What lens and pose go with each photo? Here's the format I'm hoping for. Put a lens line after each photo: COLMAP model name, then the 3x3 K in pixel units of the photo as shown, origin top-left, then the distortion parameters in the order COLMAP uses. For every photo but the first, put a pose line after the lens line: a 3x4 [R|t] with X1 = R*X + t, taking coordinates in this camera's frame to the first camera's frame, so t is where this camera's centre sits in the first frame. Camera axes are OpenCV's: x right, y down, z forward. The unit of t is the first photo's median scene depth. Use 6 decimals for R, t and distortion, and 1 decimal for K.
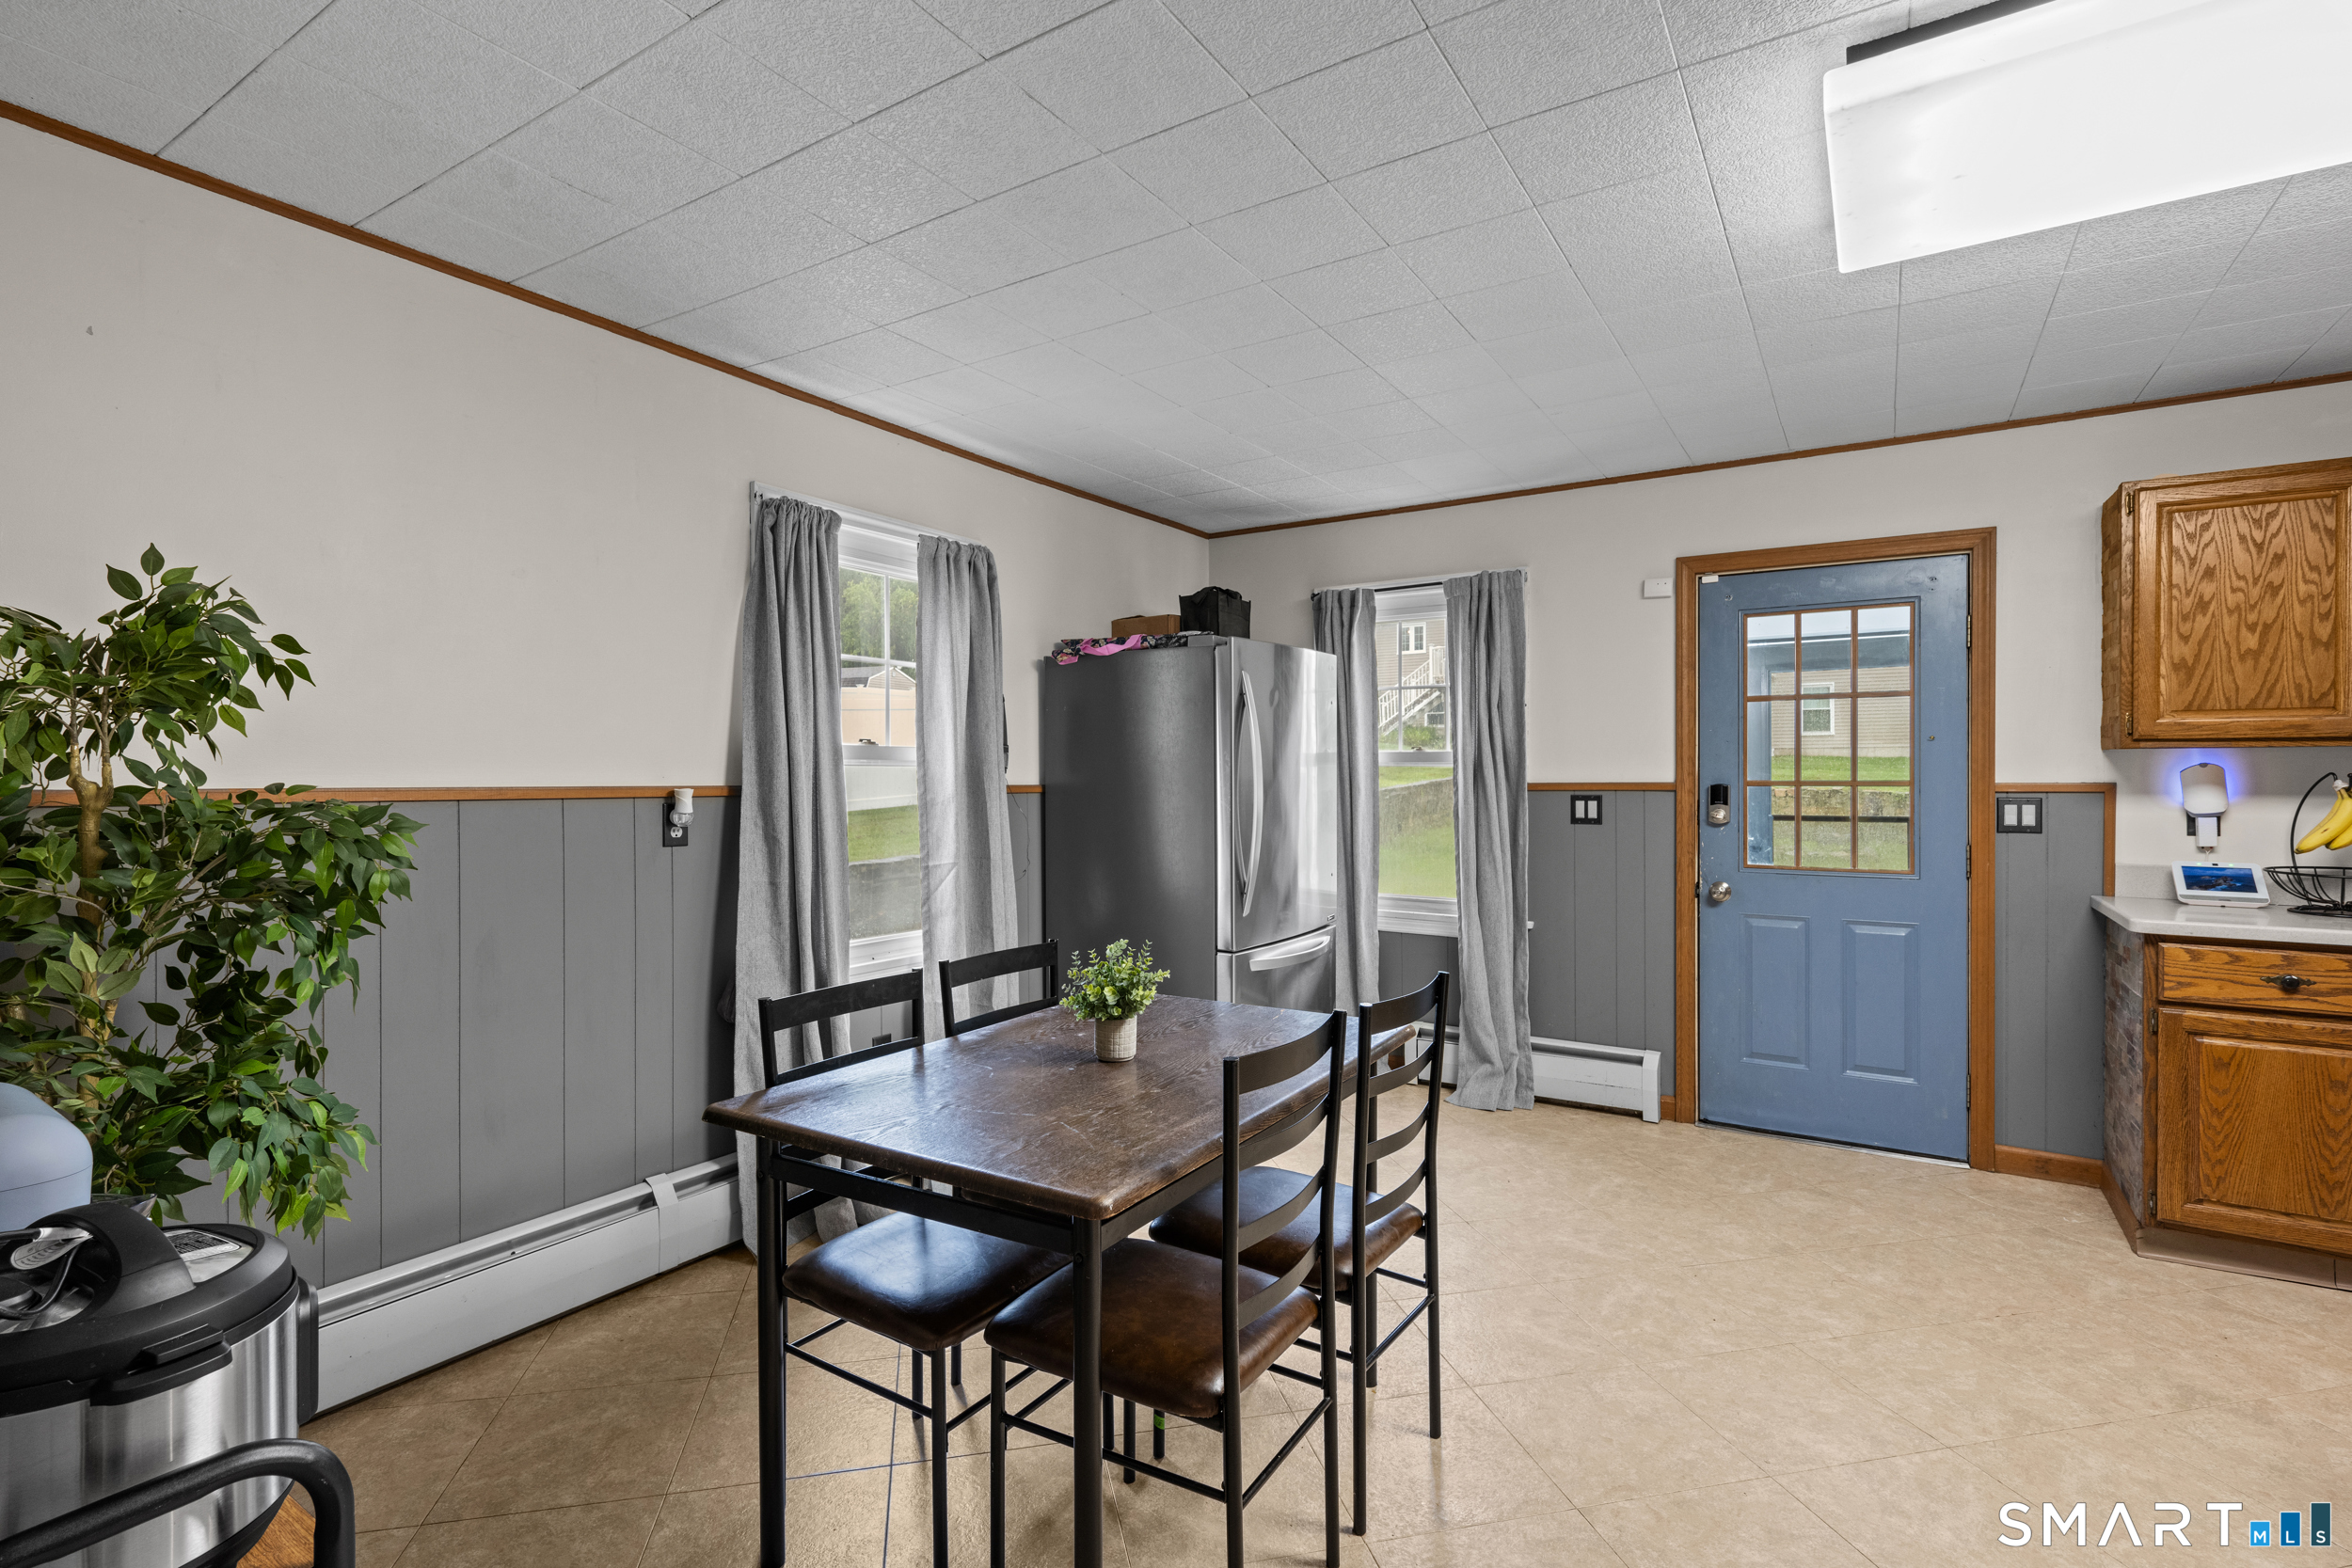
lens RADIAL K [[1089.1, 0, 1179.4], [0, 1089.1, 781.3], [0, 0, 1]] dist [0.000780, -0.000495]
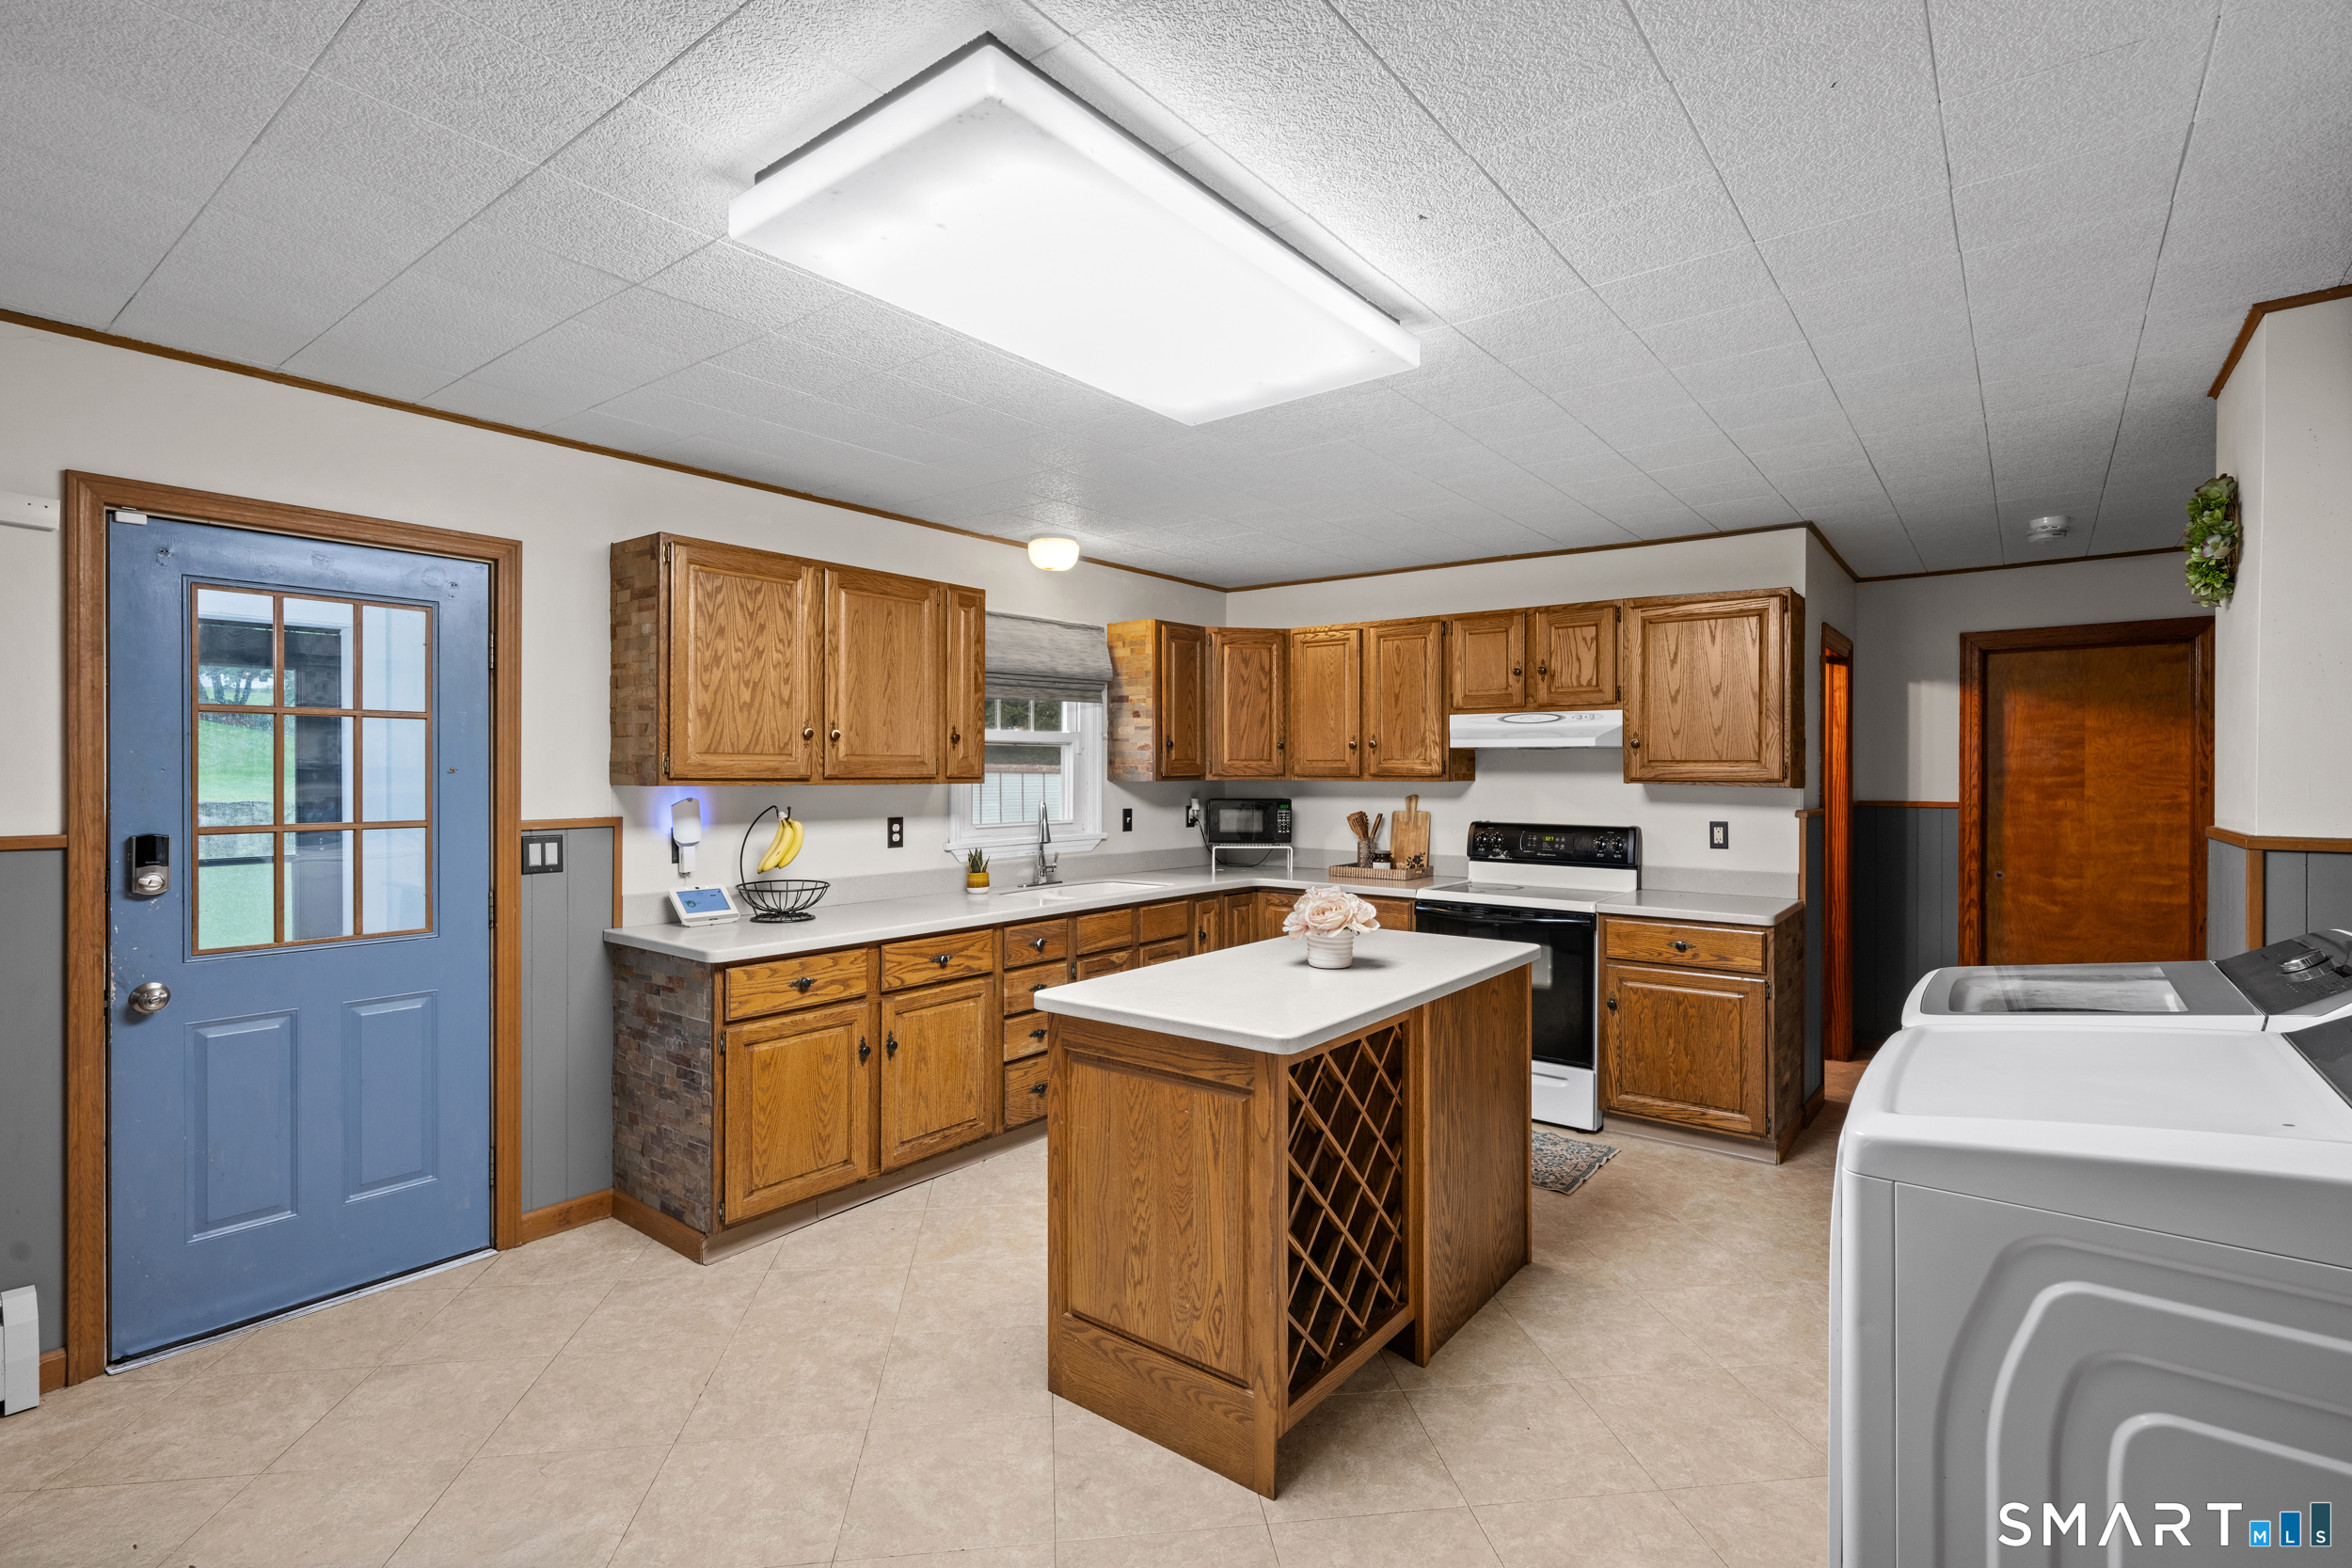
lens RADIAL K [[1089.1, 0, 1175.0], [0, 1089.1, 780.2], [0, 0, 1]] dist [0.000780, -0.000495]
pose [[0.091631, -0.005856, 0.995776, -0.131184], [0.002335, 0.999981, 0.005665, -0.042282], [-0.995790, 0.001806, 0.091643, 0.427008]]
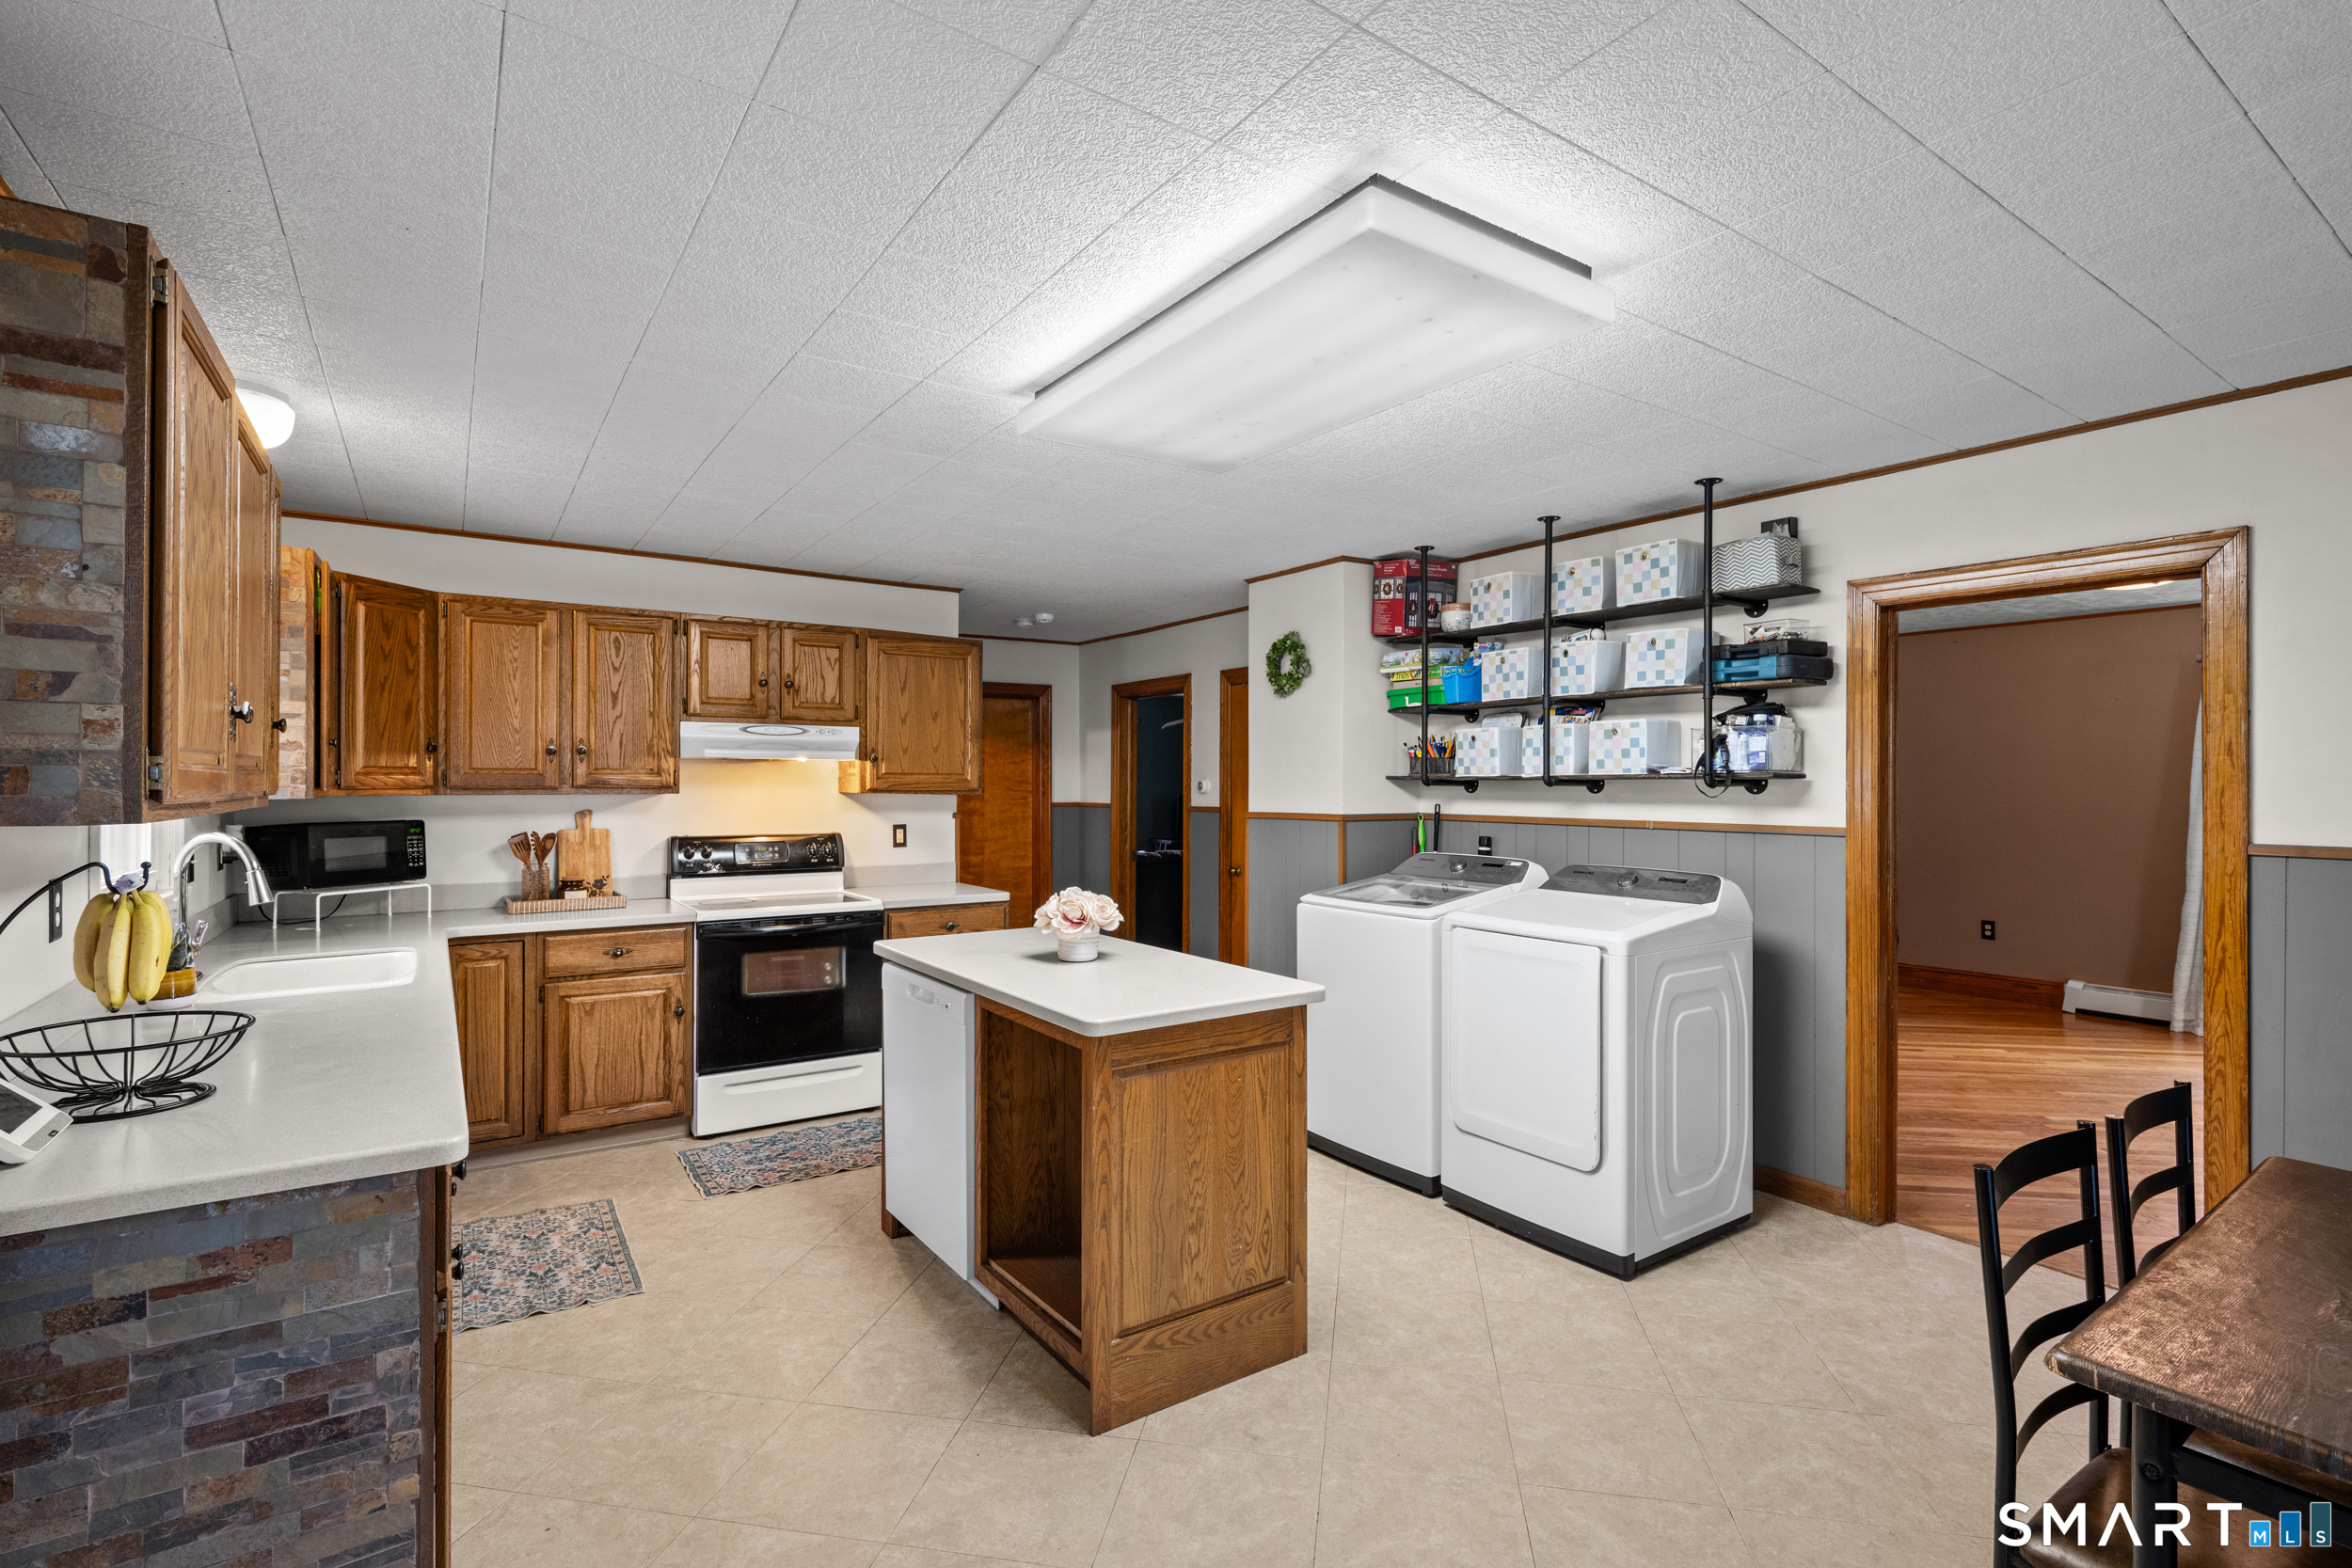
lens RADIAL K [[1089.1, 0, 1181.5], [0, 1089.1, 784.0], [0, 0, 1]] dist [0.000780, -0.000495]
pose [[-0.922579, 0.000085, 0.385809, 0.313411], [0.002292, 0.999984, 0.005261, -0.049750], [-0.385802, 0.005738, -0.922564, 1.286903]]
